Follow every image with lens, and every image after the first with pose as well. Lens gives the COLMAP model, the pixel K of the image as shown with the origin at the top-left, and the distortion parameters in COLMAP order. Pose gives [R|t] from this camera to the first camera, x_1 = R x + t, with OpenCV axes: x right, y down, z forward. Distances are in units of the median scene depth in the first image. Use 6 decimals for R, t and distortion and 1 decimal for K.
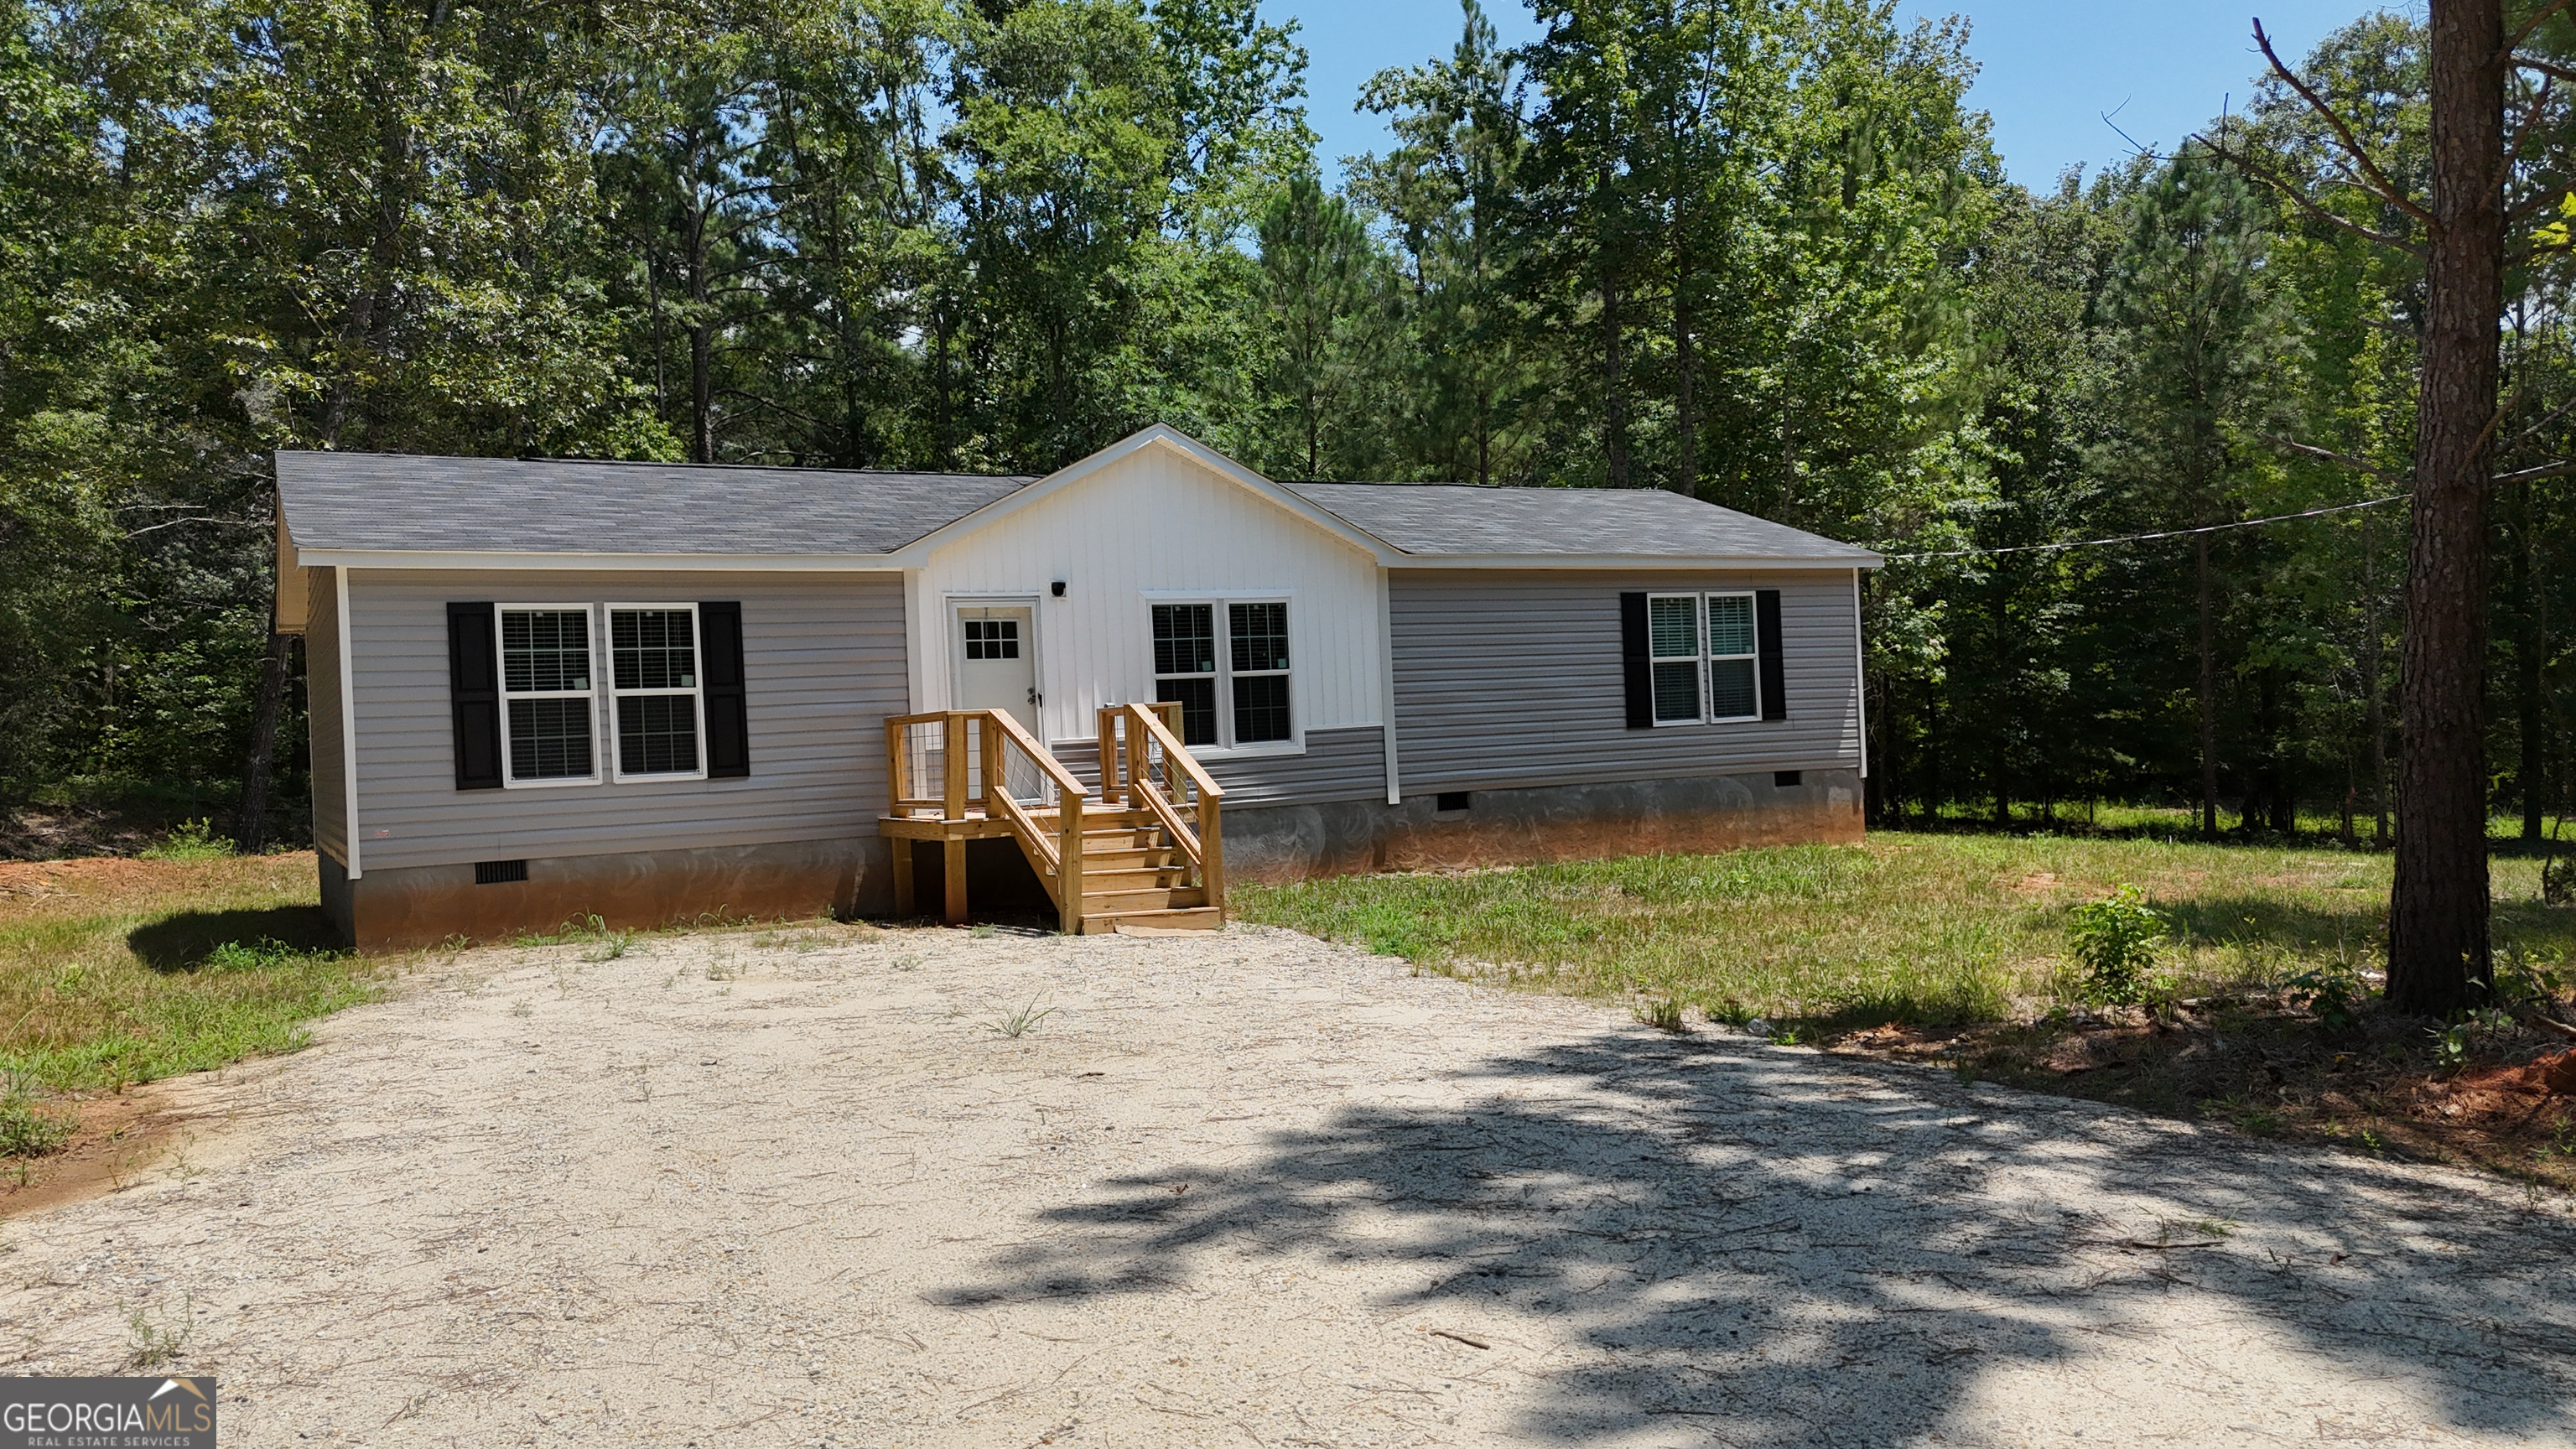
lens RADIAL K [[1900.1, 0, 1281.0], [0, 1900.1, 736.1], [0, 0, 1]] dist [0.070597, -0.077867]
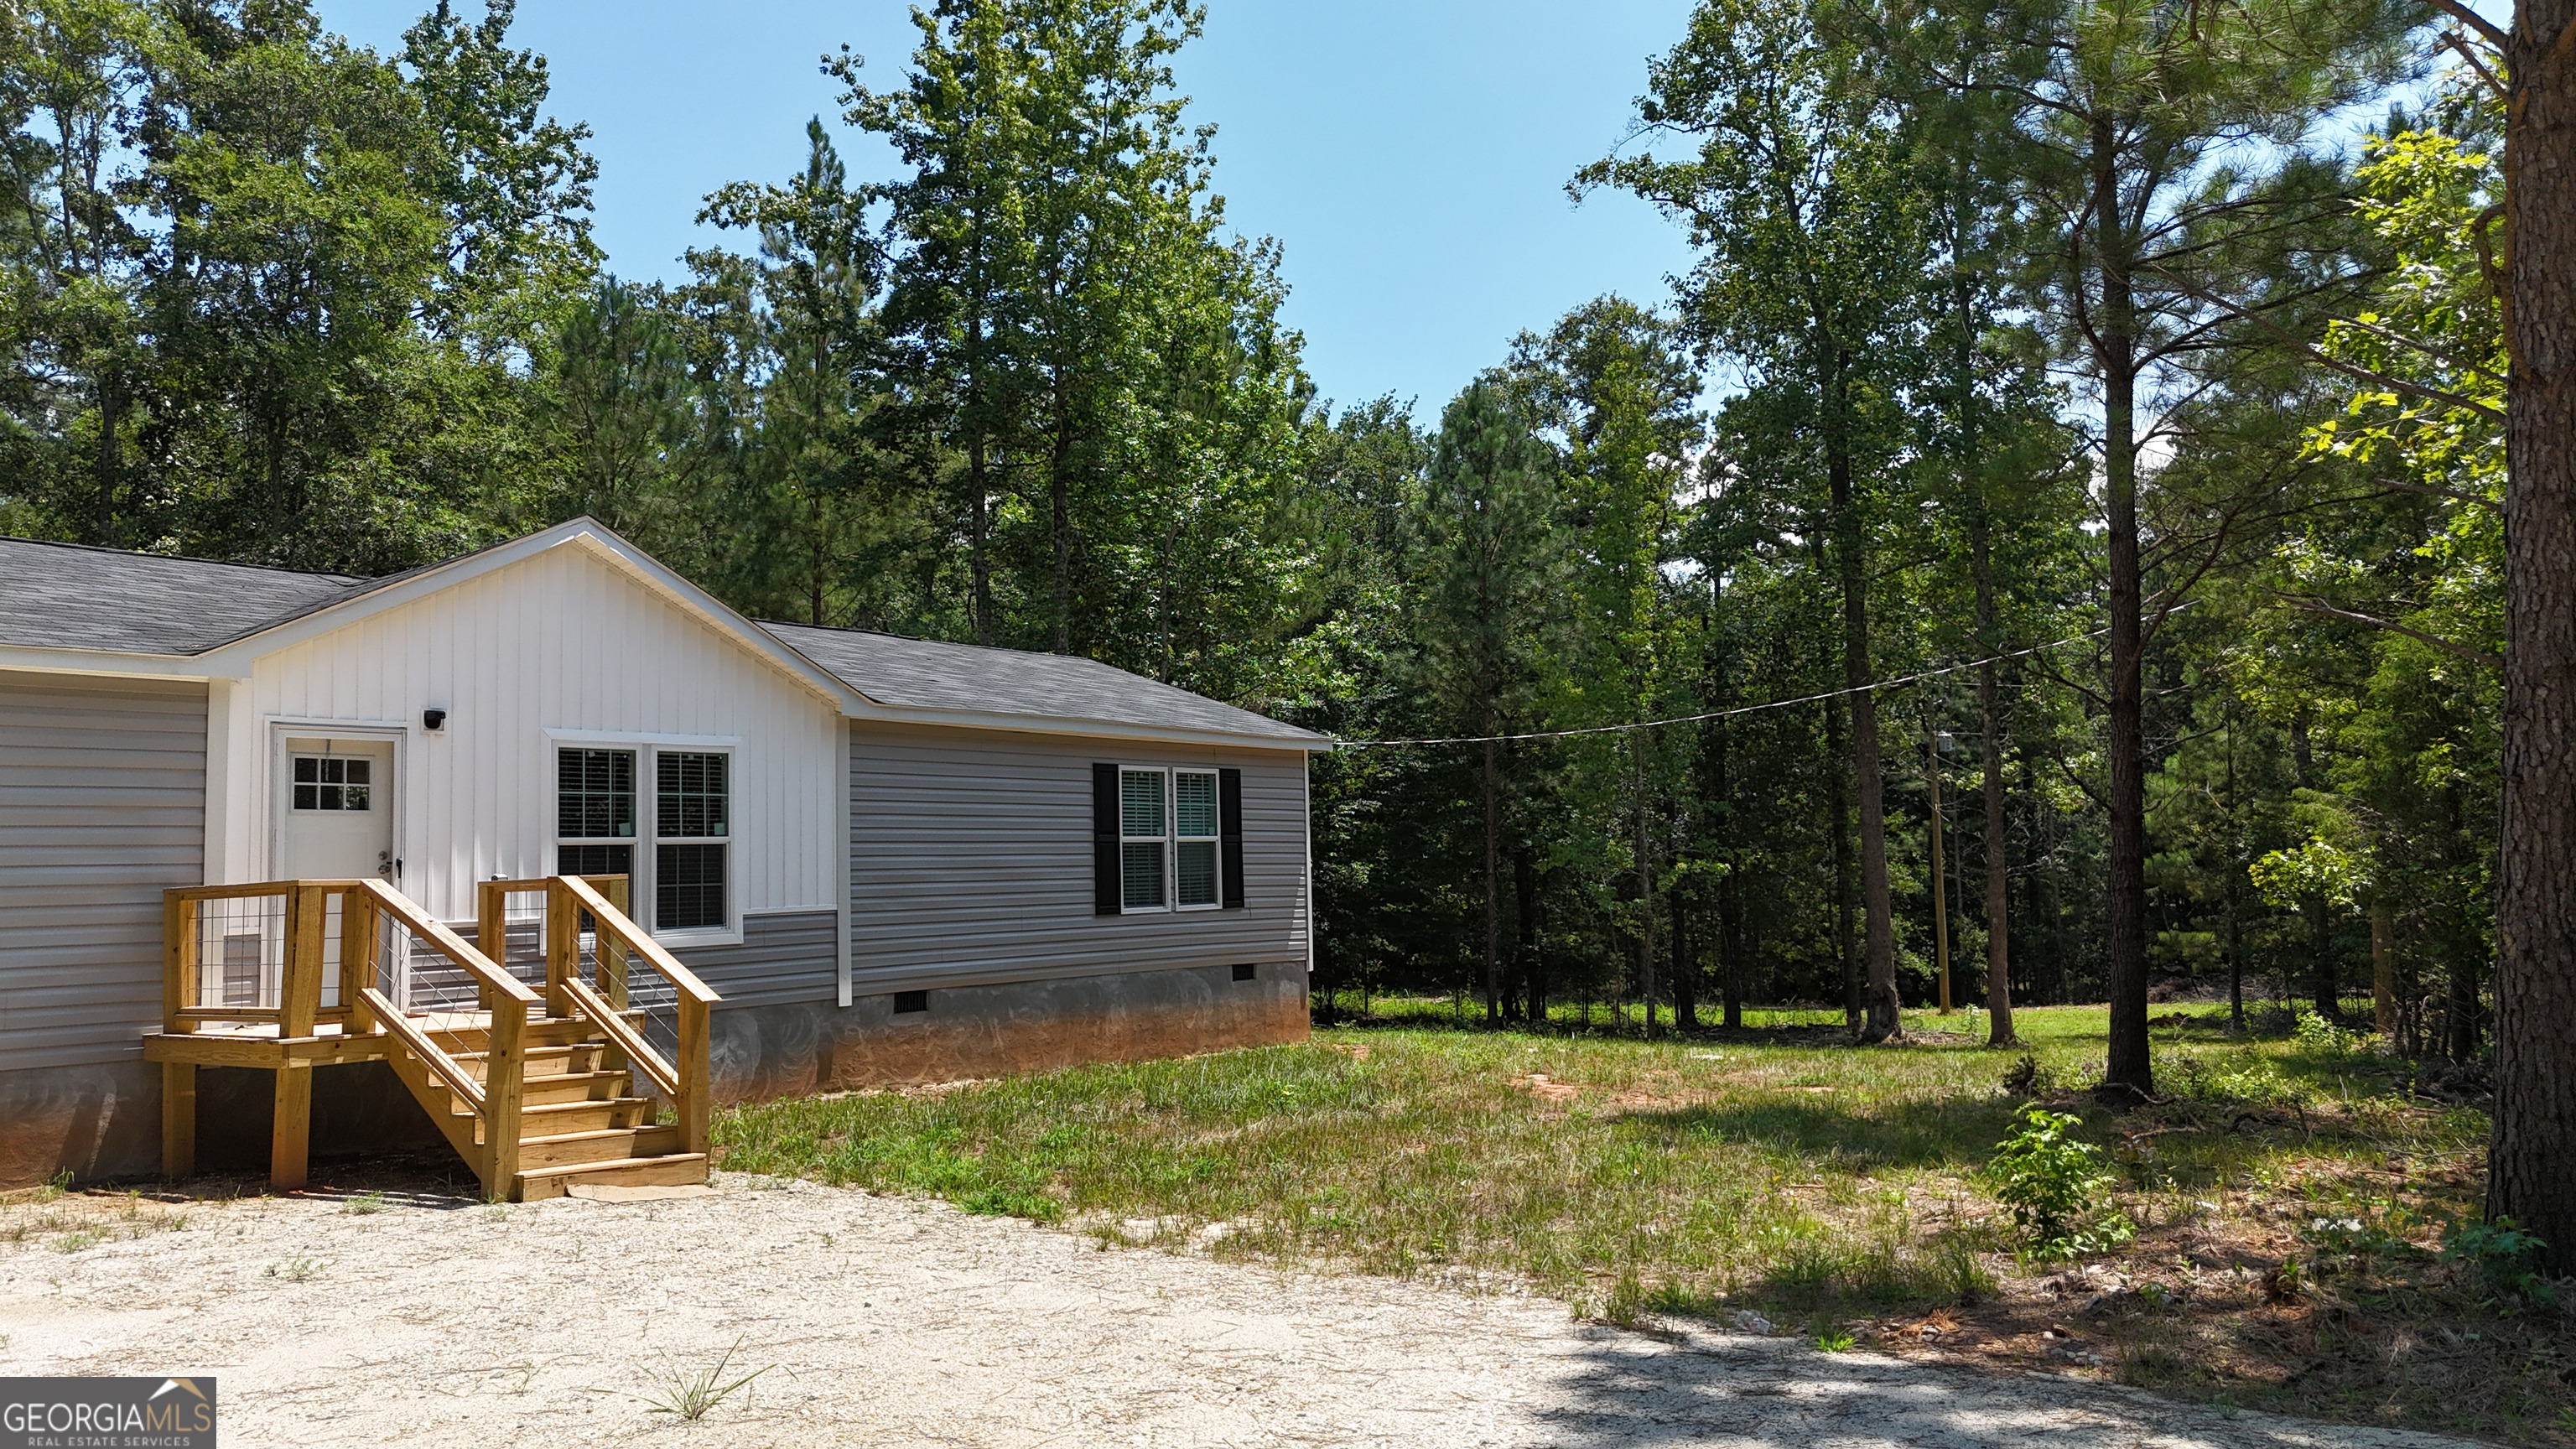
lens RADIAL K [[1900.1, 0, 1289.4], [0, 1900.1, 720.2], [0, 0, 1]] dist [0.070597, -0.077867]
pose [[0.912423, 0.056111, 0.405384, -0.097243], [-0.013003, 0.994031, -0.108322, 0.000095], [-0.409042, 0.093564, 0.907706, 0.148048]]
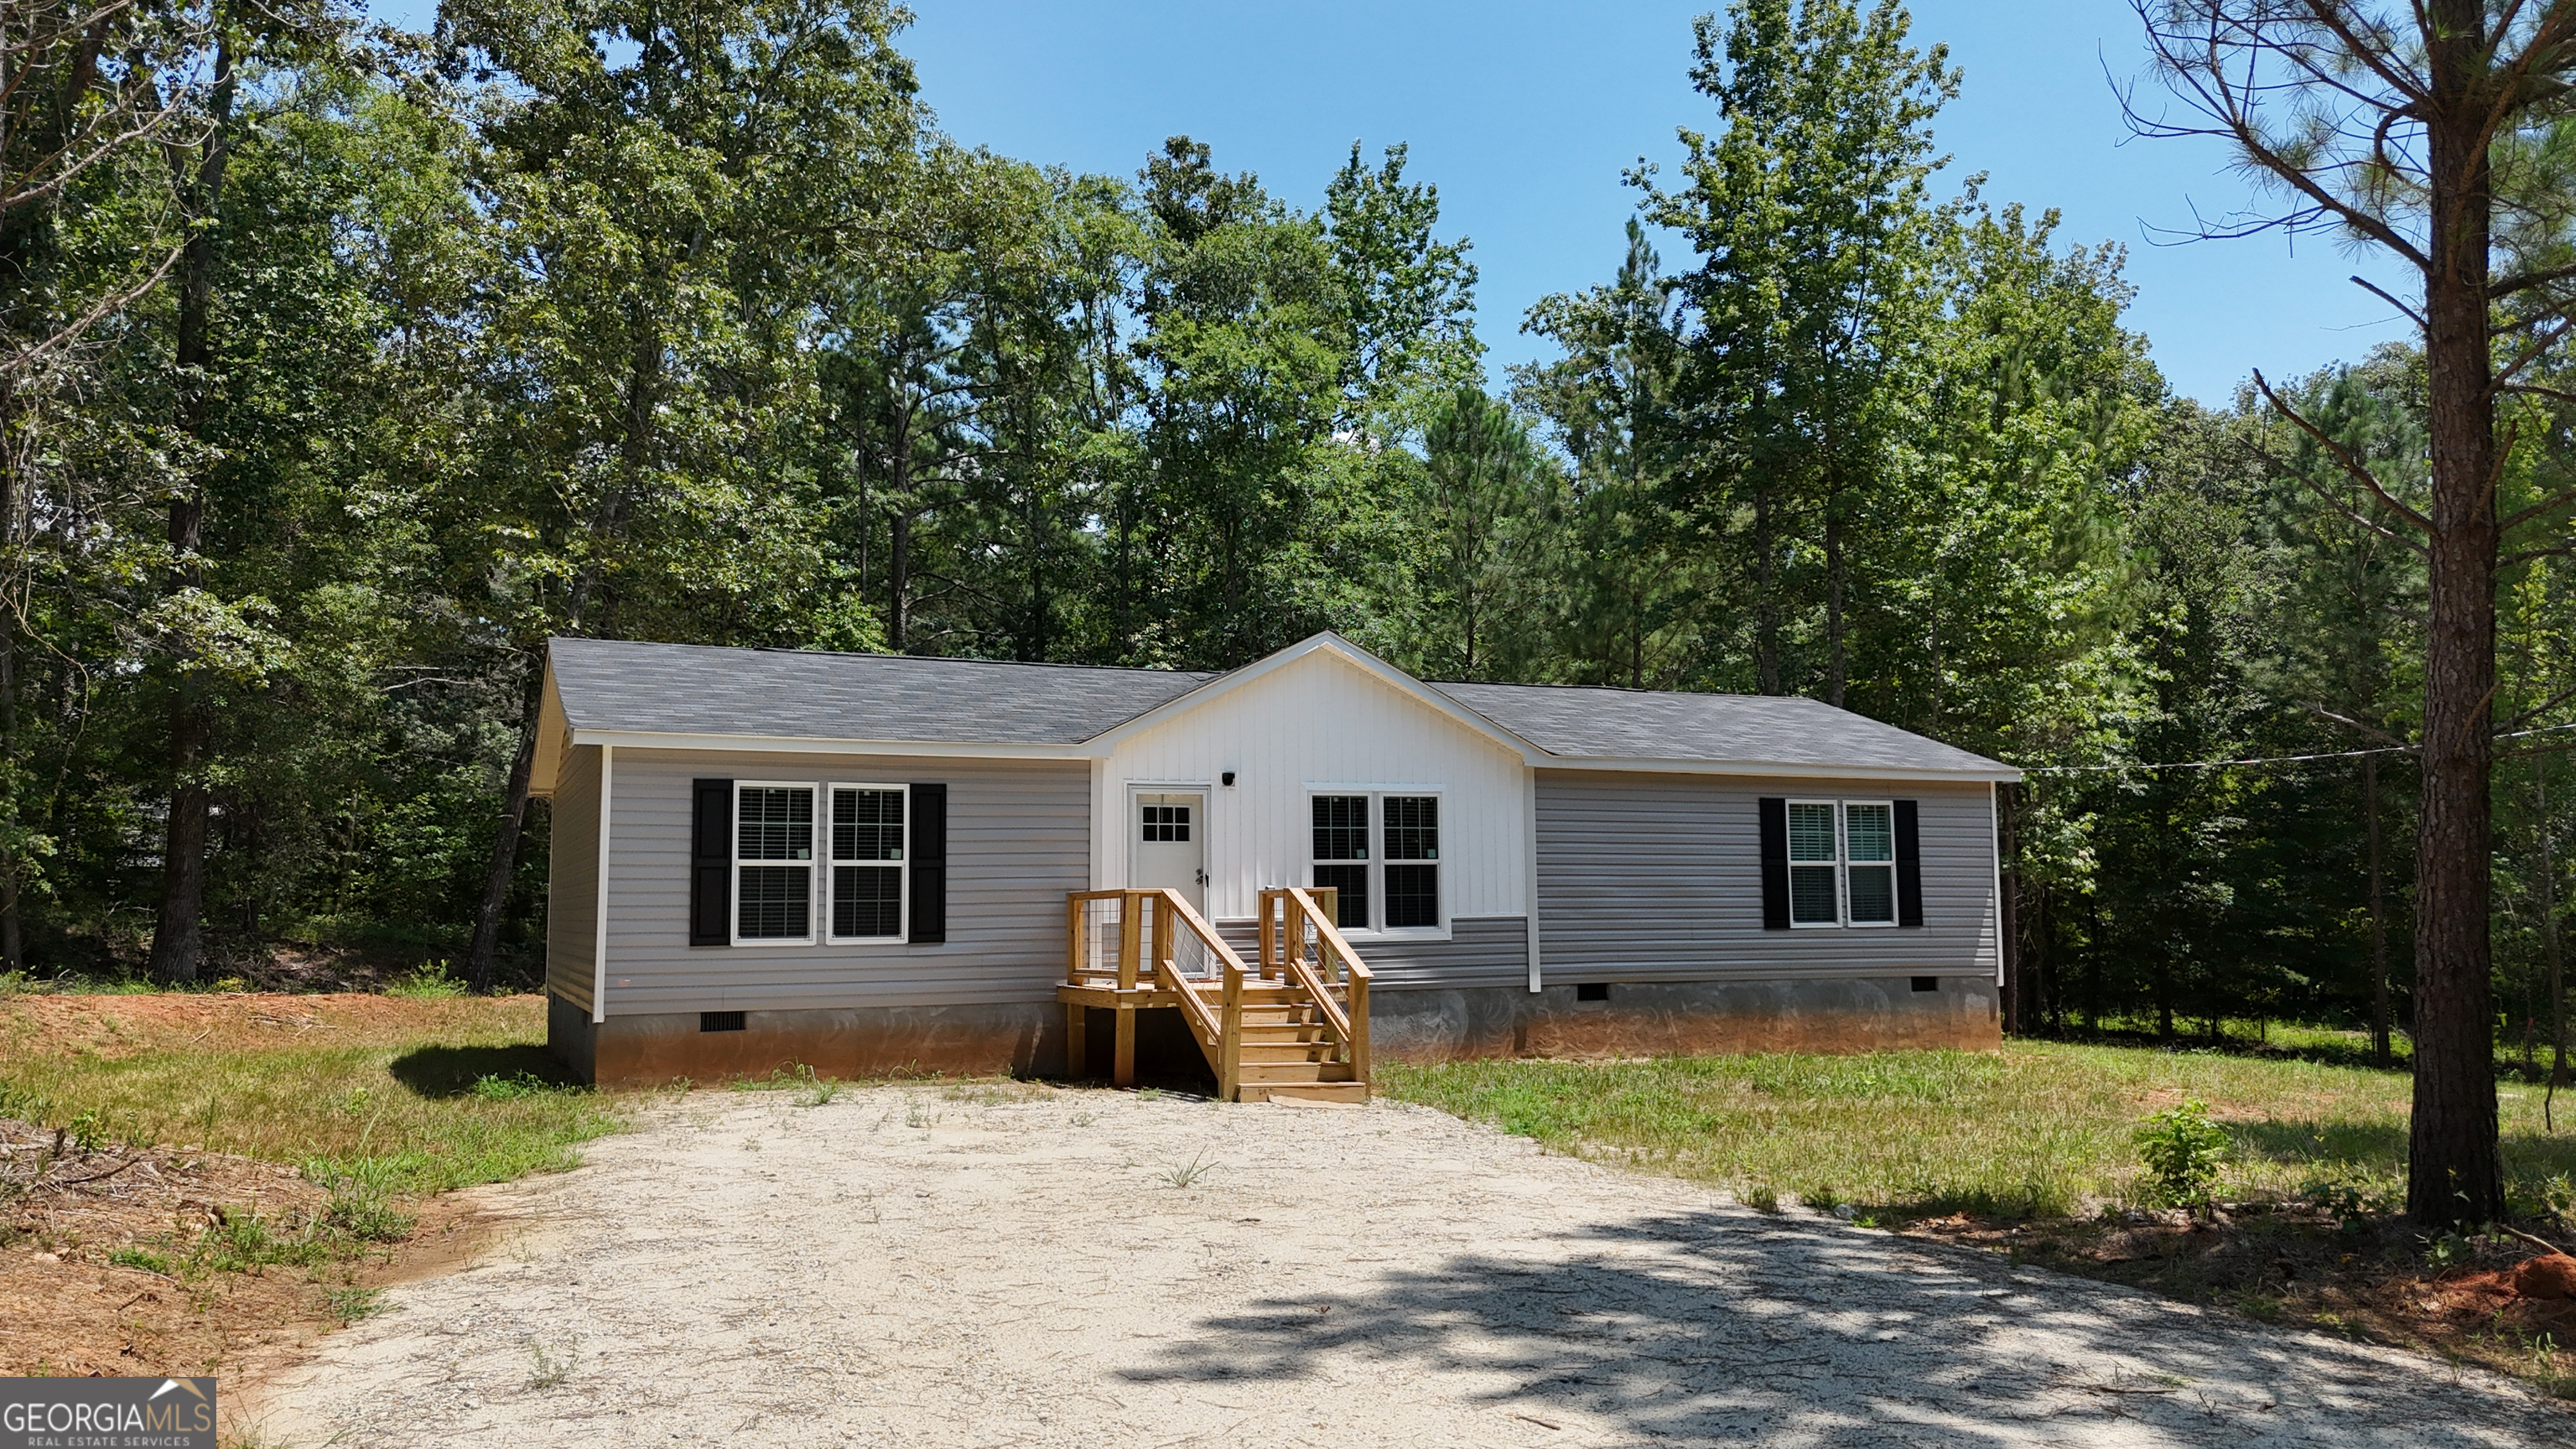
lens RADIAL K [[1900.1, 0, 1274.9], [0, 1900.1, 723.8], [0, 0, 1]] dist [0.070597, -0.077867]
pose [[0.995763, 0.029459, -0.087111, 0.003084], [-0.037885, 0.994590, -0.096720, -0.004097], [0.083790, 0.099610, 0.991492, -0.066814]]
